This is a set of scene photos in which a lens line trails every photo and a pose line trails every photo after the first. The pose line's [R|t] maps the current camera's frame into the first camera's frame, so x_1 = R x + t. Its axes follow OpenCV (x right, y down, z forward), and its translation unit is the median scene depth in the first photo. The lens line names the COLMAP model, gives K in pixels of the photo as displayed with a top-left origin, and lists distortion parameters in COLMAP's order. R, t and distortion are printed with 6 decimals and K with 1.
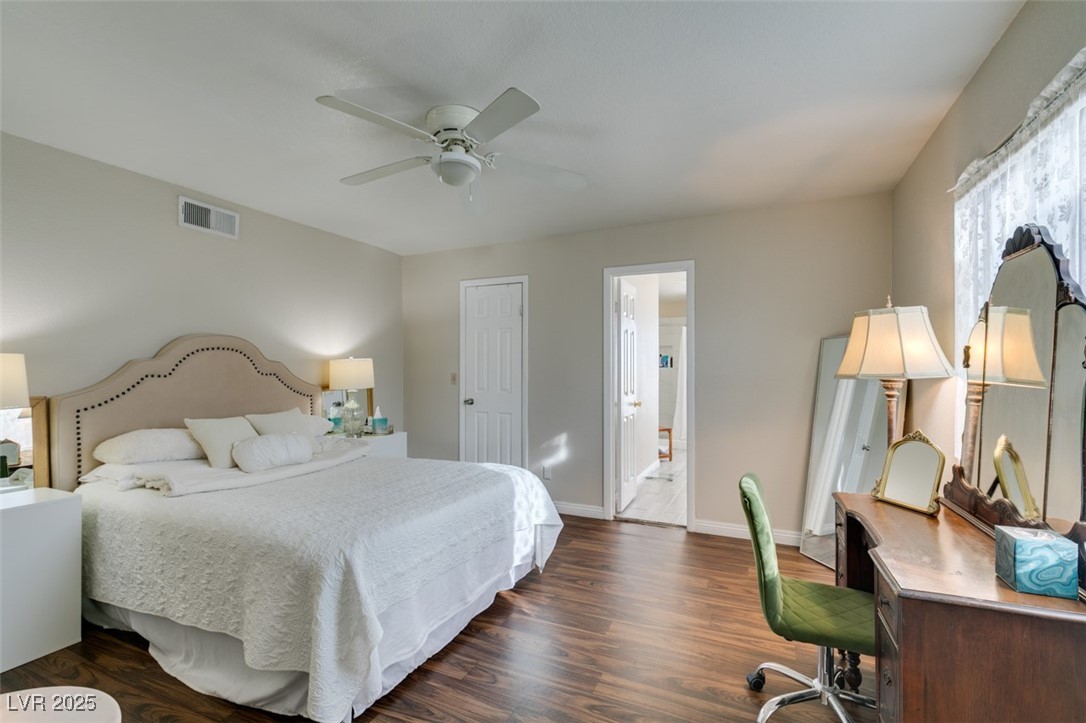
lens RADIAL K [[484.1, 0, 539.3], [0, 484.1, 362.8], [0, 0, 1]] dist [0.005622, -0.002189]
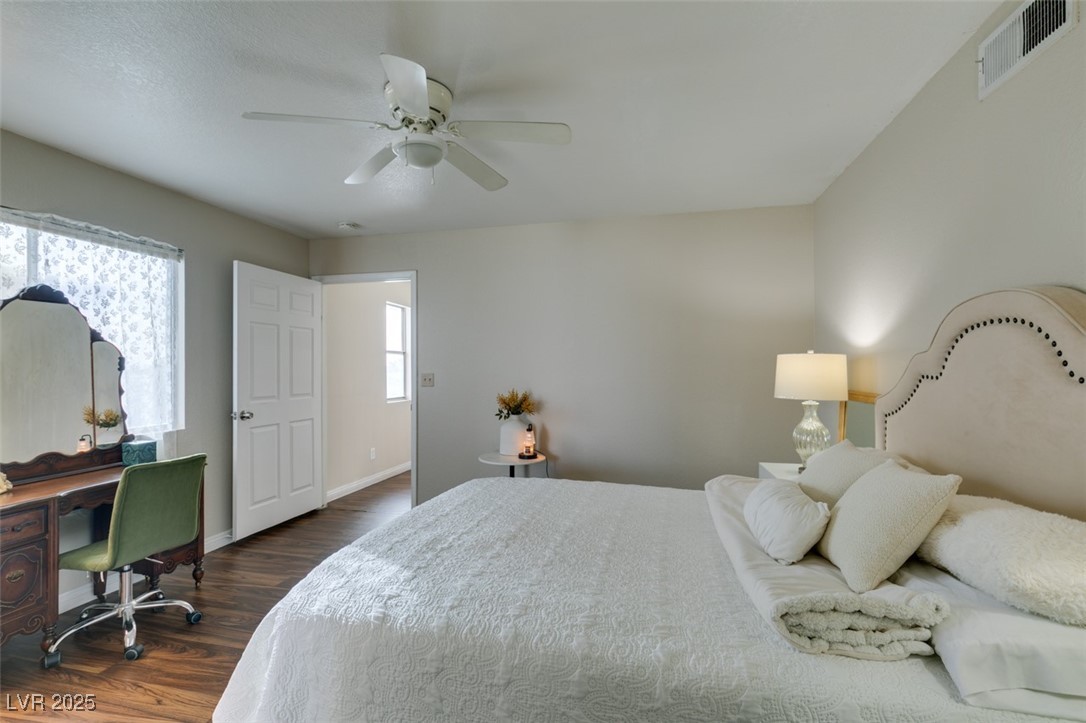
lens RADIAL K [[484.1, 0, 543.7], [0, 484.1, 358.6], [0, 0, 1]] dist [0.005622, -0.002189]
pose [[-0.976676, 0.004170, -0.214679, -0.106776], [0.010738, 0.999509, -0.029438, 0.011406], [0.214450, -0.031057, -0.976241, 1.048911]]
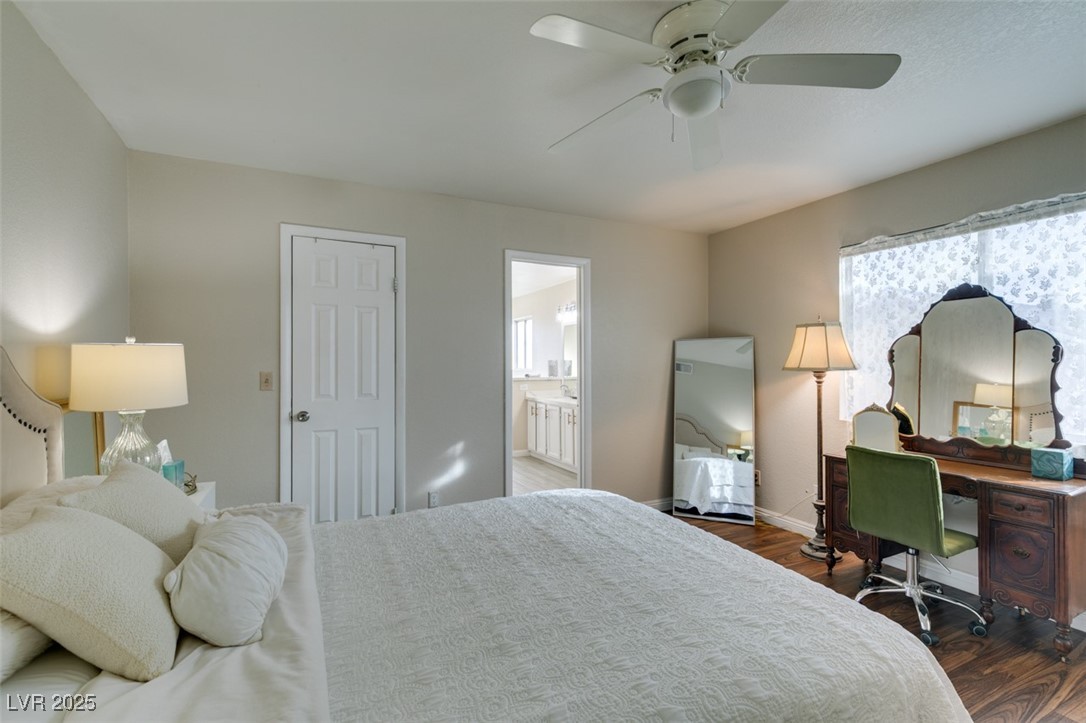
lens RADIAL K [[484.1, 0, 548.5], [0, 484.1, 366.2], [0, 0, 1]] dist [0.005622, -0.002189]
pose [[0.628998, -0.005795, 0.777385, -0.484282], [-0.007489, 0.999881, 0.013512, 0.003500], [-0.777371, -0.014321, 0.628880, 0.376980]]
